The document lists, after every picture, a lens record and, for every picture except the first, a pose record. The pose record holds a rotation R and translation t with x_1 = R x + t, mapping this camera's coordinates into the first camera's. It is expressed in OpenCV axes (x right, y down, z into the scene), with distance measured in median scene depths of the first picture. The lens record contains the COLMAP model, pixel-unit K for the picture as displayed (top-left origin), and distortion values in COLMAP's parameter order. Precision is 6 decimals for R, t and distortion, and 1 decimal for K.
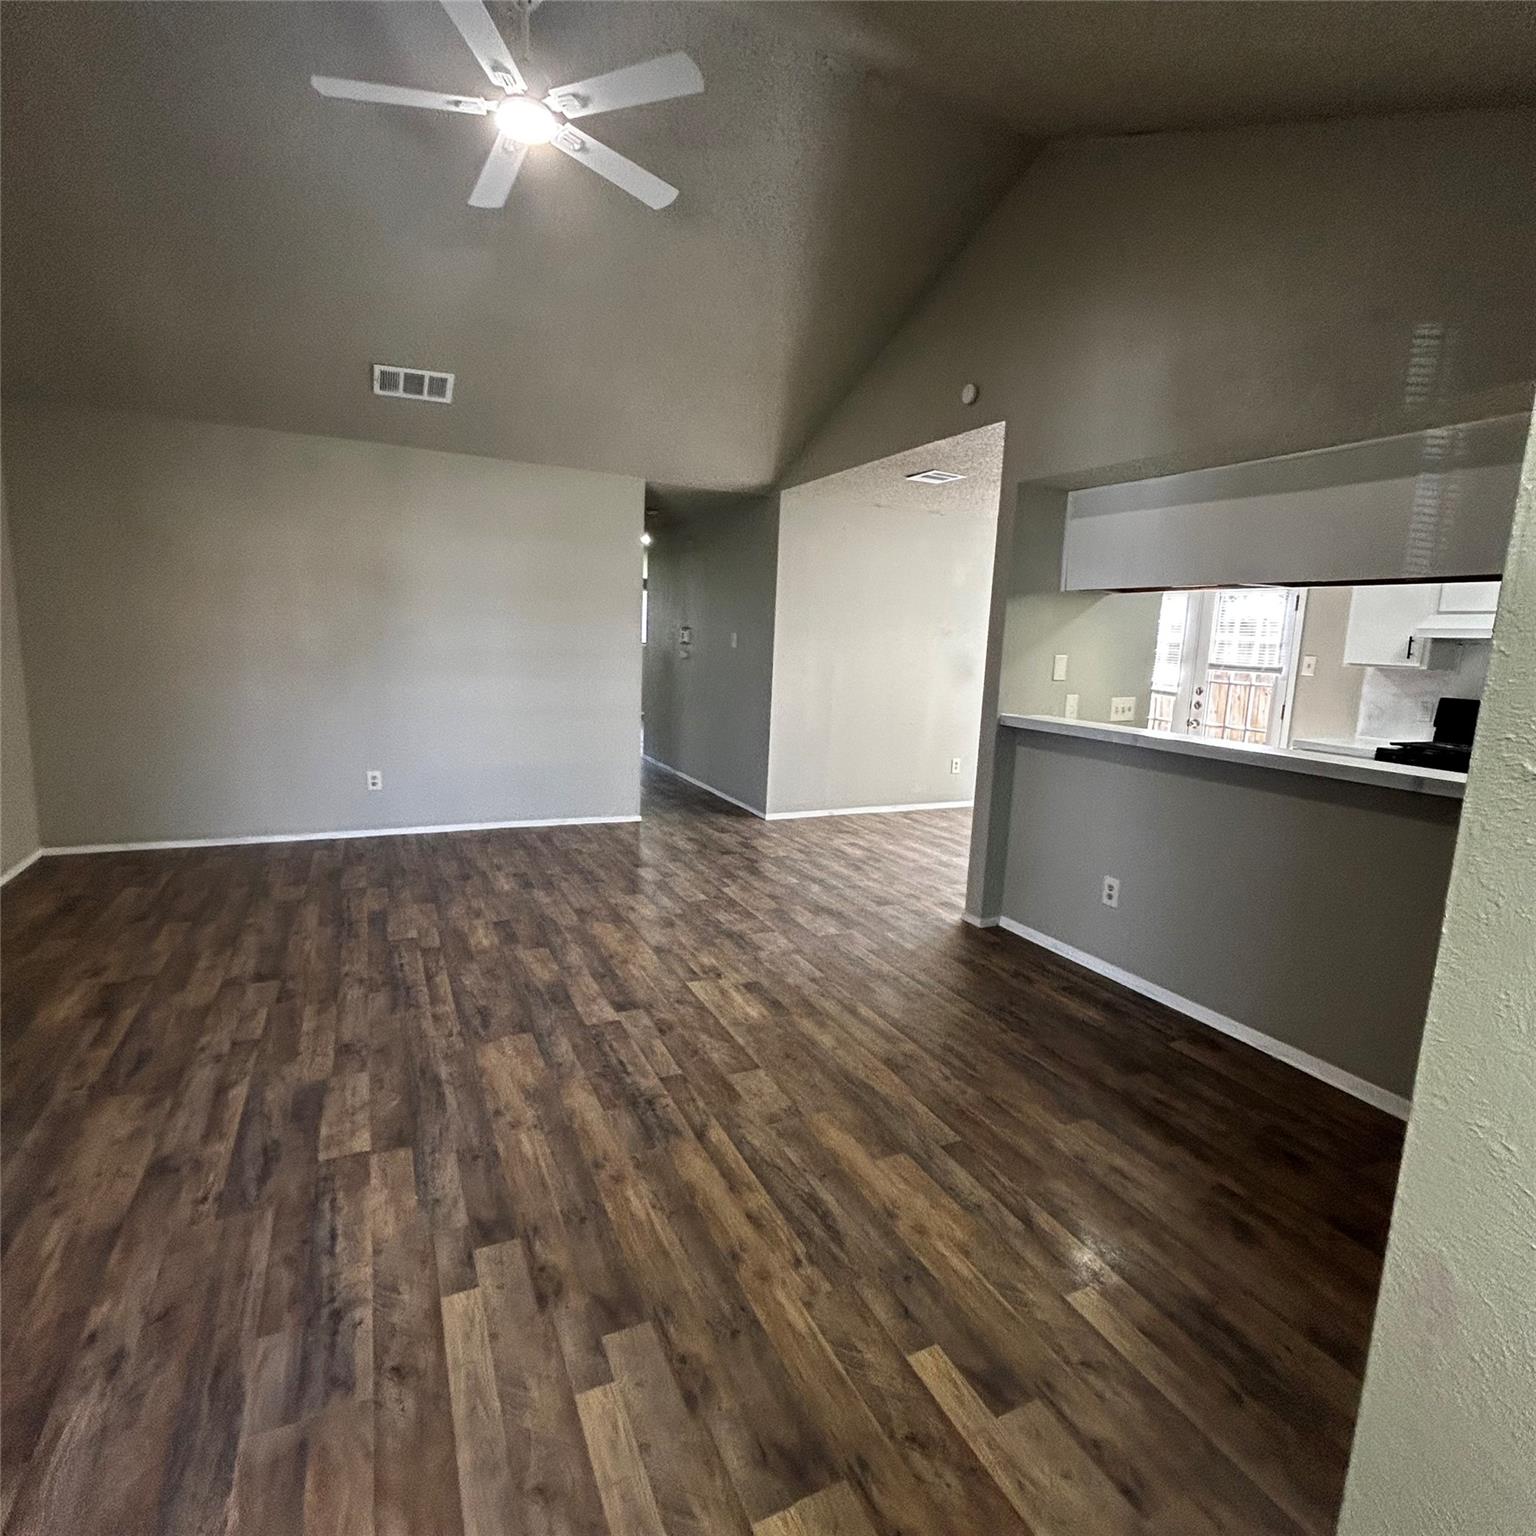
lens RADIAL K [[827.9, 0, 769.8], [0, 827.9, 761.0], [0, 0, 1]] dist [-0.003776, 0.003025]
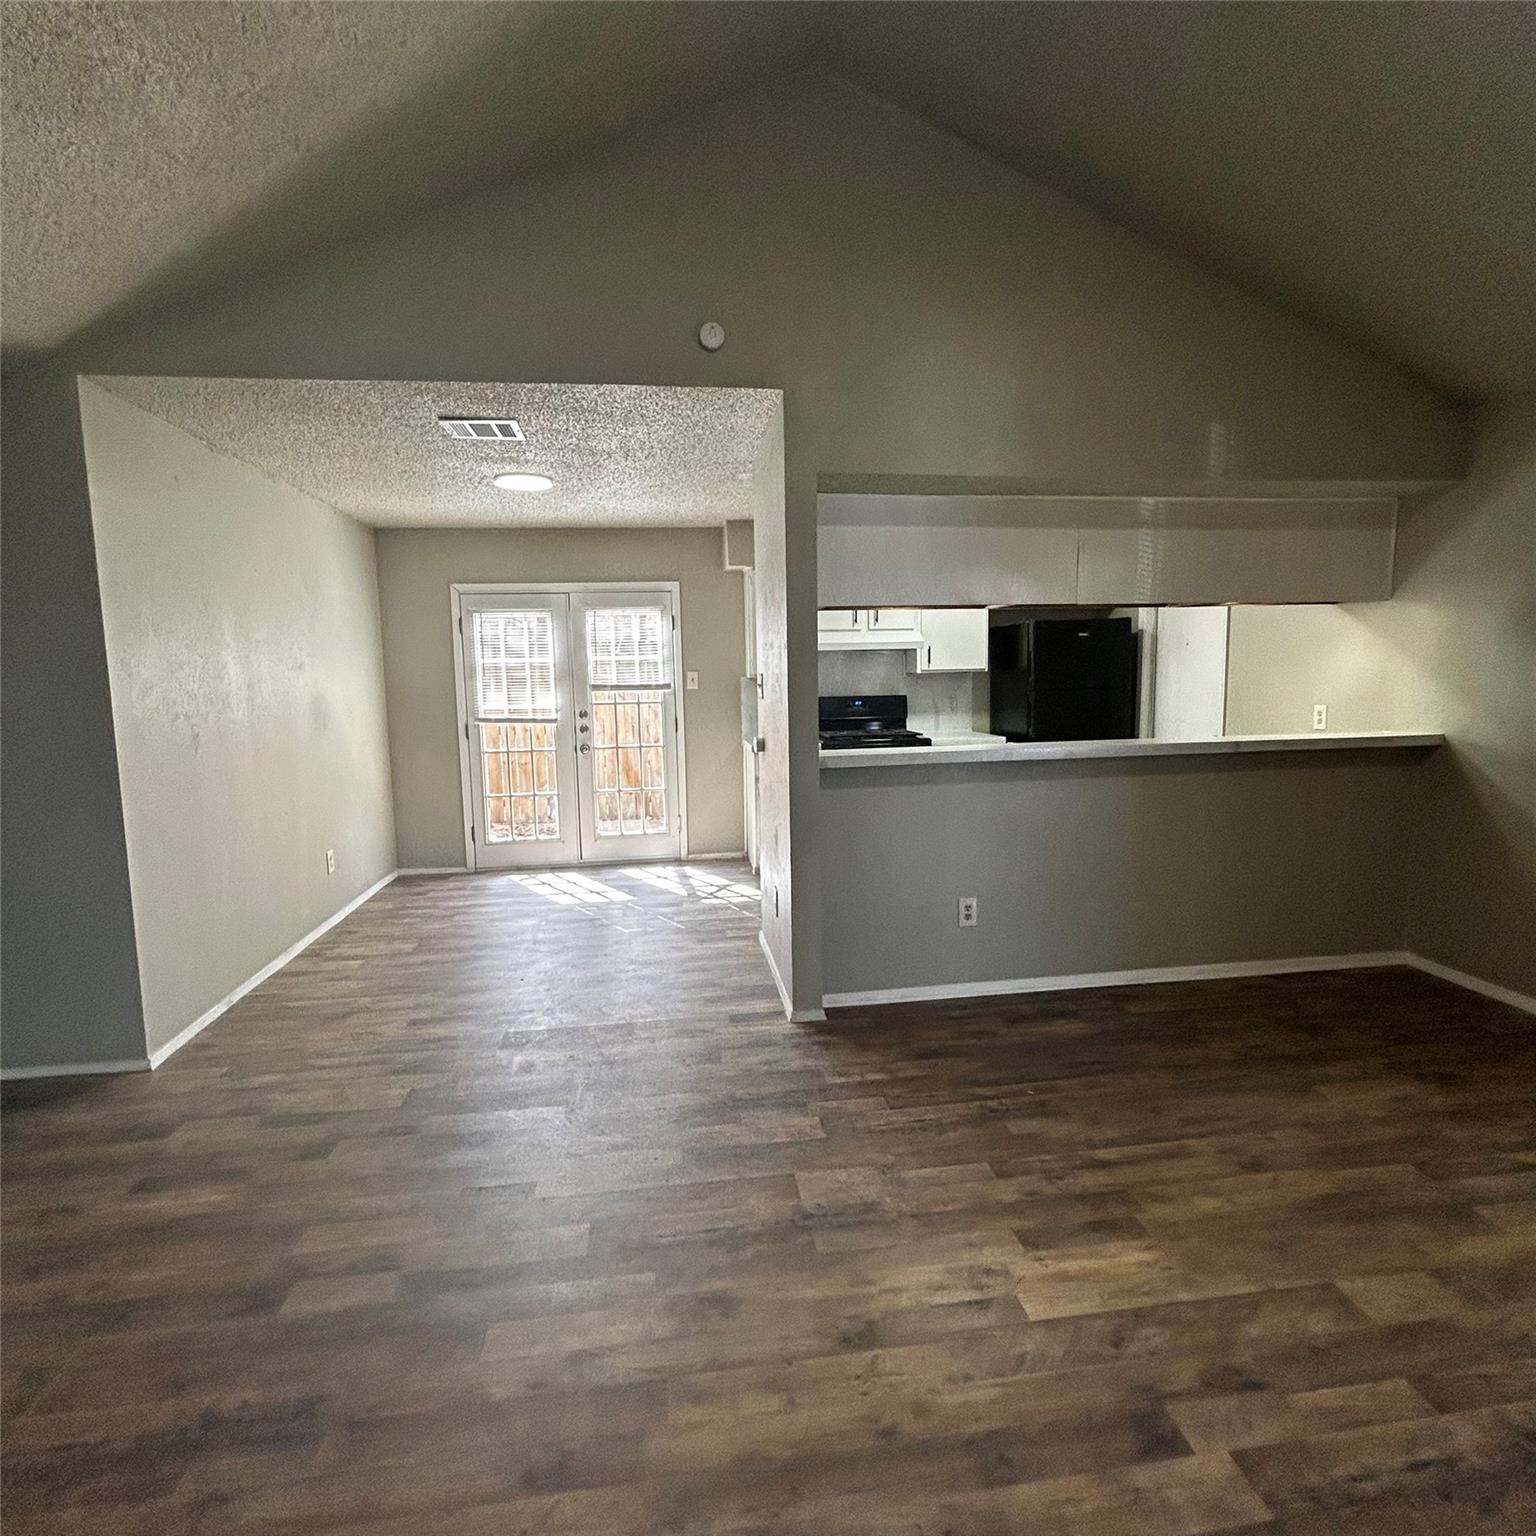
lens RADIAL K [[827.9, 0, 769.8], [0, 827.9, 761.0], [0, 0, 1]] dist [-0.003776, 0.003025]
pose [[0.311395, -0.151807, 0.938077, -0.568812], [0.175354, 0.979385, 0.100283, -0.161381], [-0.933962, 0.133268, 0.331595, 0.881040]]
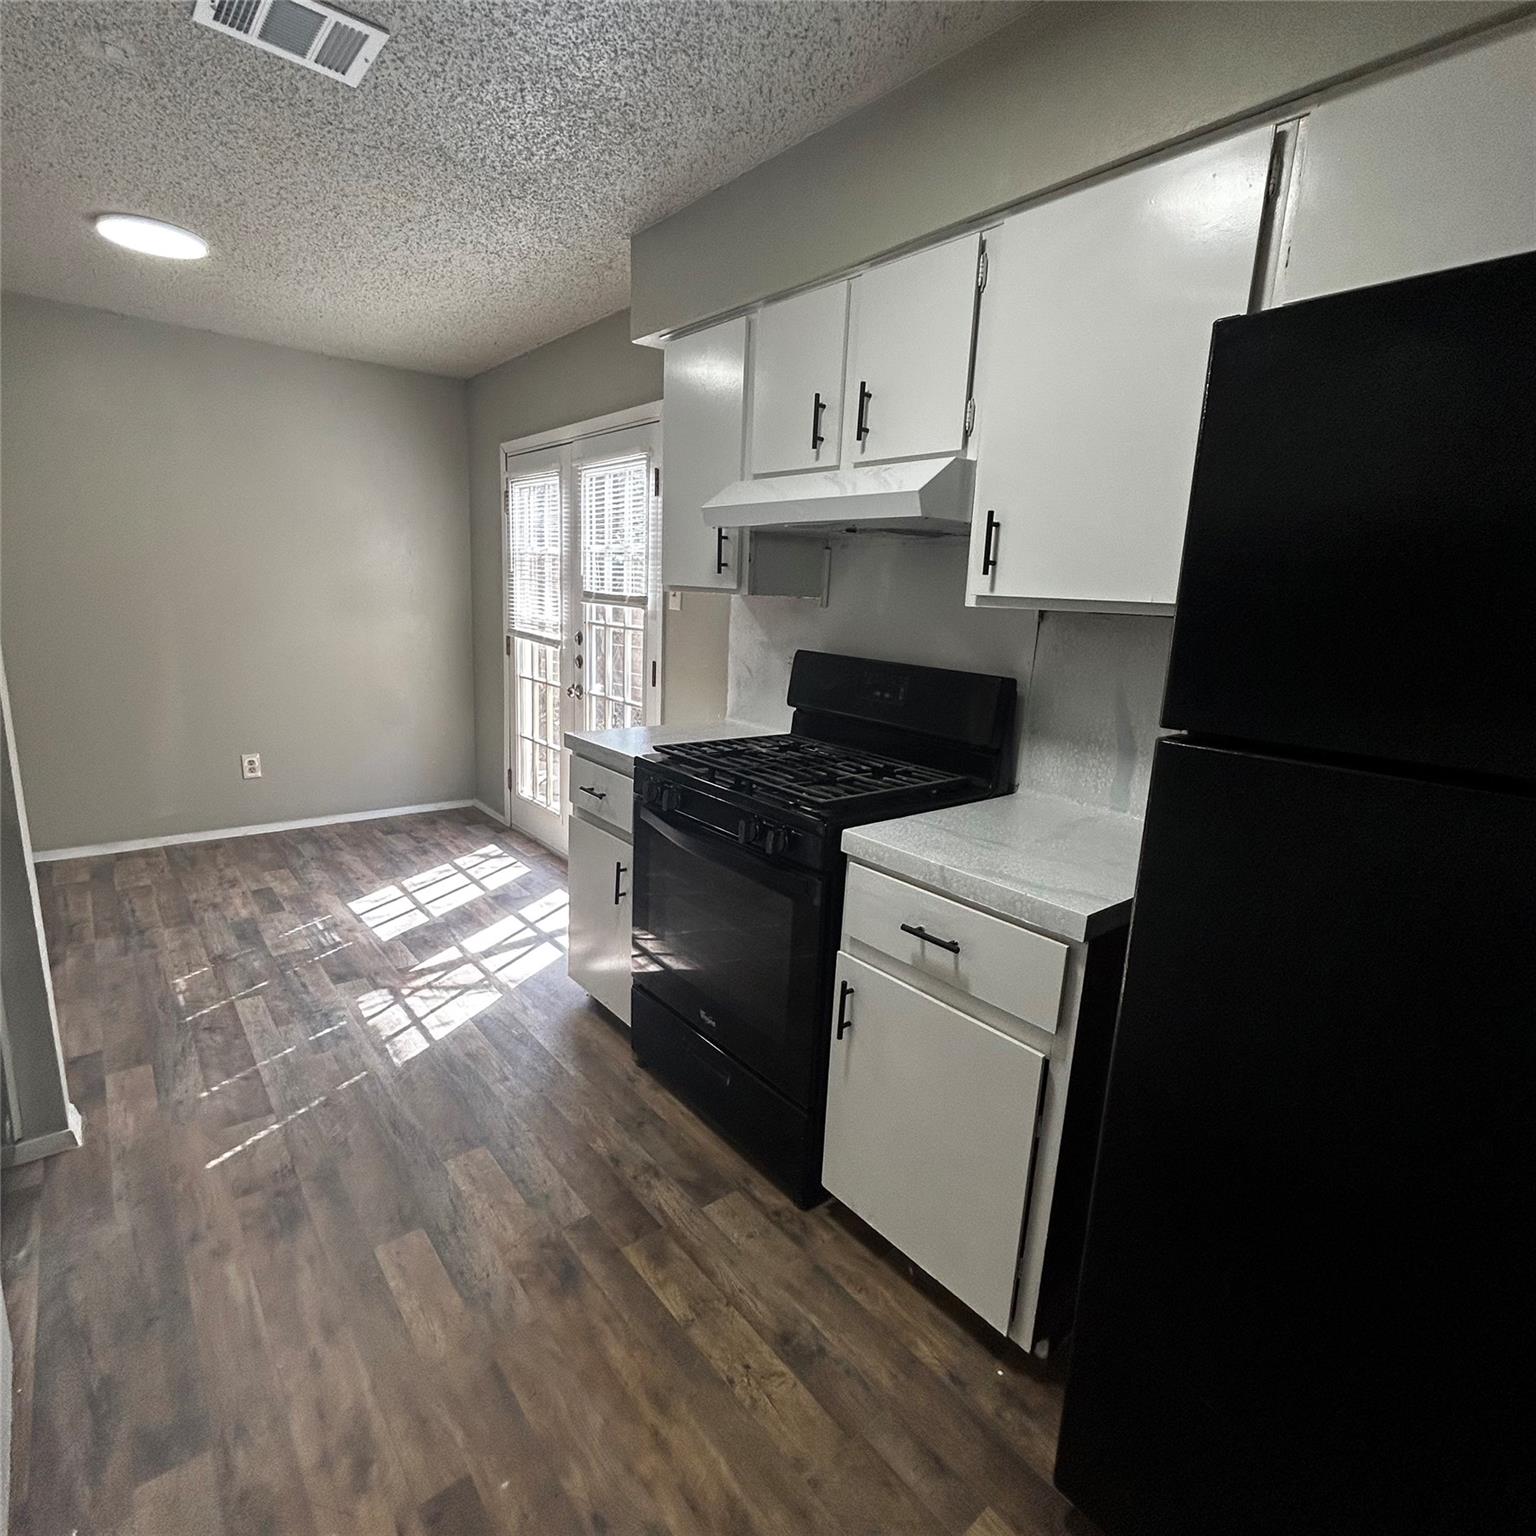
lens RADIAL K [[827.9, 0, 769.8], [0, 827.9, 761.0], [0, 0, 1]] dist [-0.003776, 0.003025]
pose [[0.970417, -0.046153, 0.236982, 0.909898], [0.030259, 0.997069, 0.070277, -0.059016], [-0.239531, -0.061027, 0.968969, 0.665288]]
